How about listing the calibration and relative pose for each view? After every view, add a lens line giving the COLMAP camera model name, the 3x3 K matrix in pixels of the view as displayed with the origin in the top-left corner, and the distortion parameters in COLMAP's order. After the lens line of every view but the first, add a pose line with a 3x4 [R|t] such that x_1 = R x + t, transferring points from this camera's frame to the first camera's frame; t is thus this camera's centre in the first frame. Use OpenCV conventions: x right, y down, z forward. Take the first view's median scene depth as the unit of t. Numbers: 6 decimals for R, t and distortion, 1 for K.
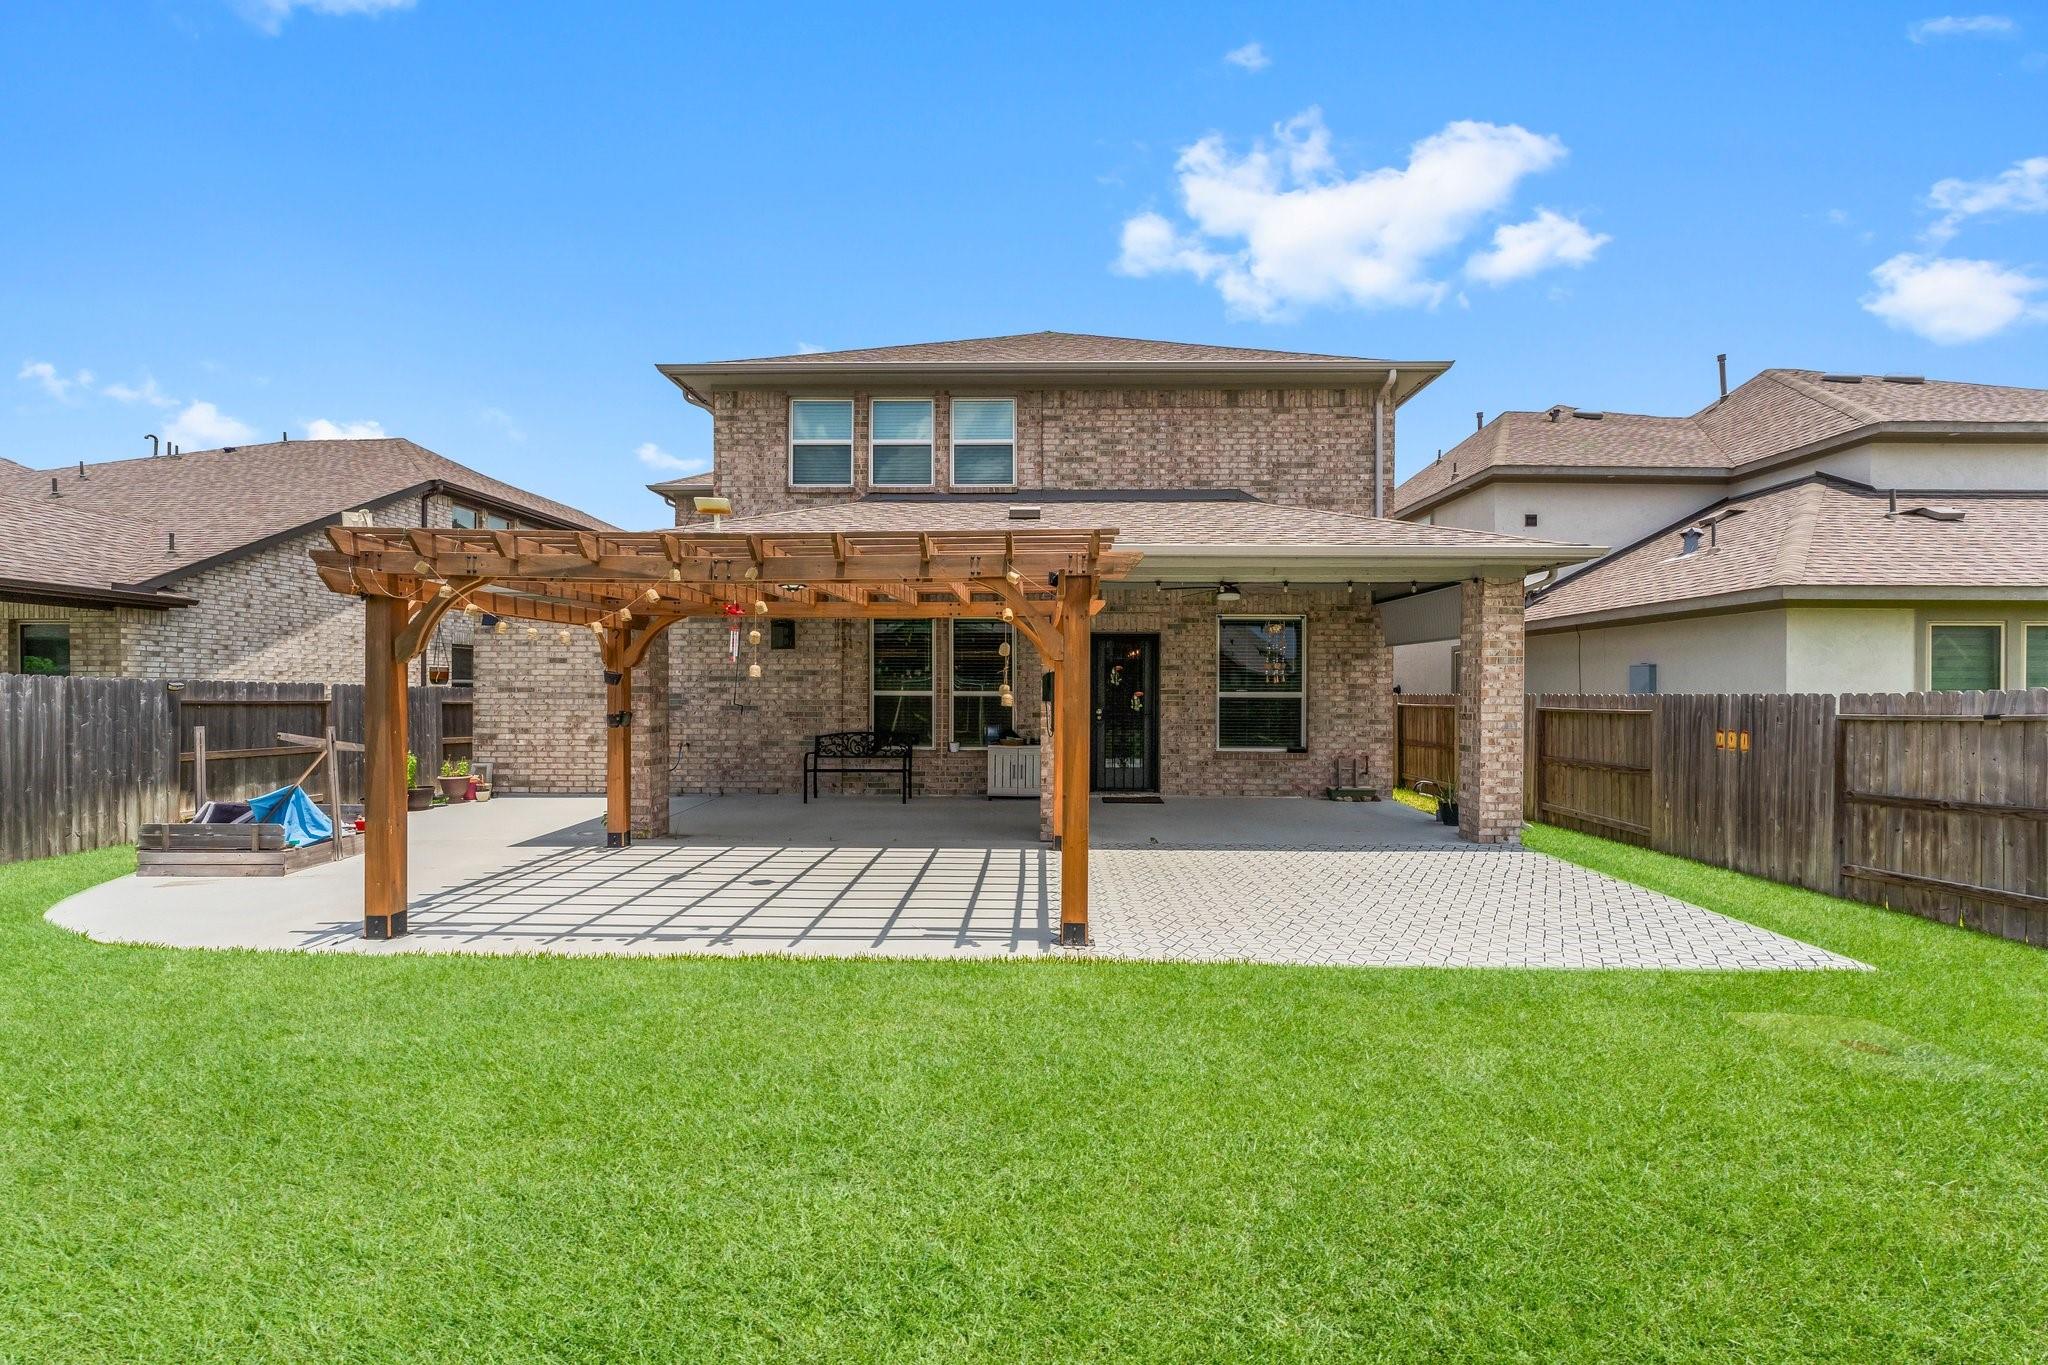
lens RADIAL K [[866.6, 0, 1018.5], [0, 866.6, 684.3], [0, 0, 1]] dist [0.002483, 0.000156]
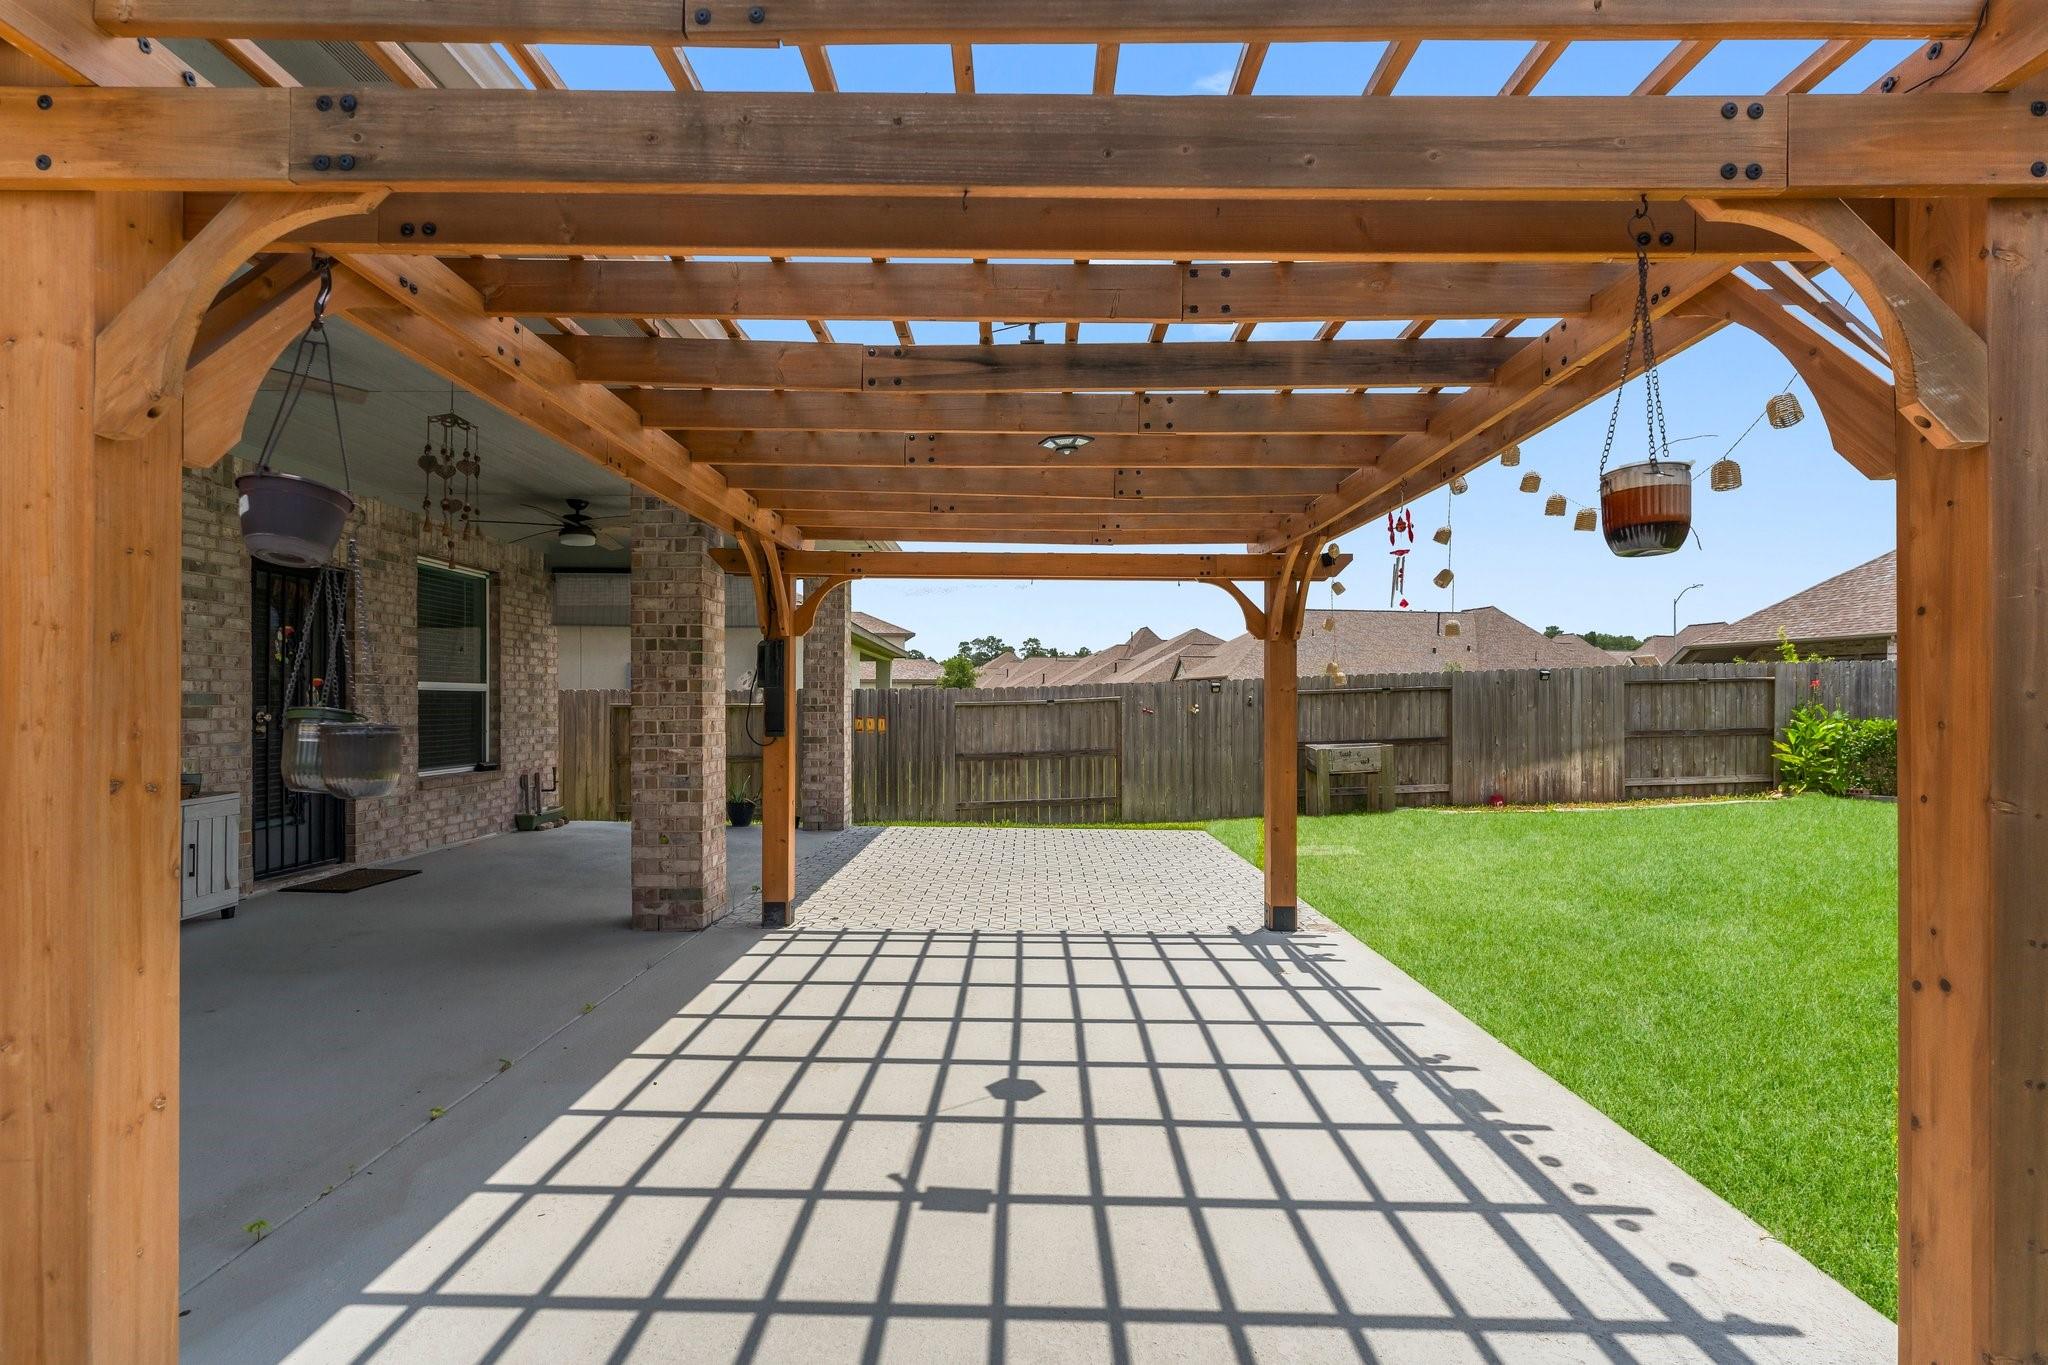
lens RADIAL K [[959.7, 0, 1025.3], [0, 959.7, 697.6], [0, 0, 1]] dist [-0.002040, 0.000049]
pose [[-0.015391, 0.001711, 0.999880, -0.811769], [-0.008903, 0.999959, -0.001848, 0.032385], [-0.999842, -0.008931, -0.015376, 1.043037]]
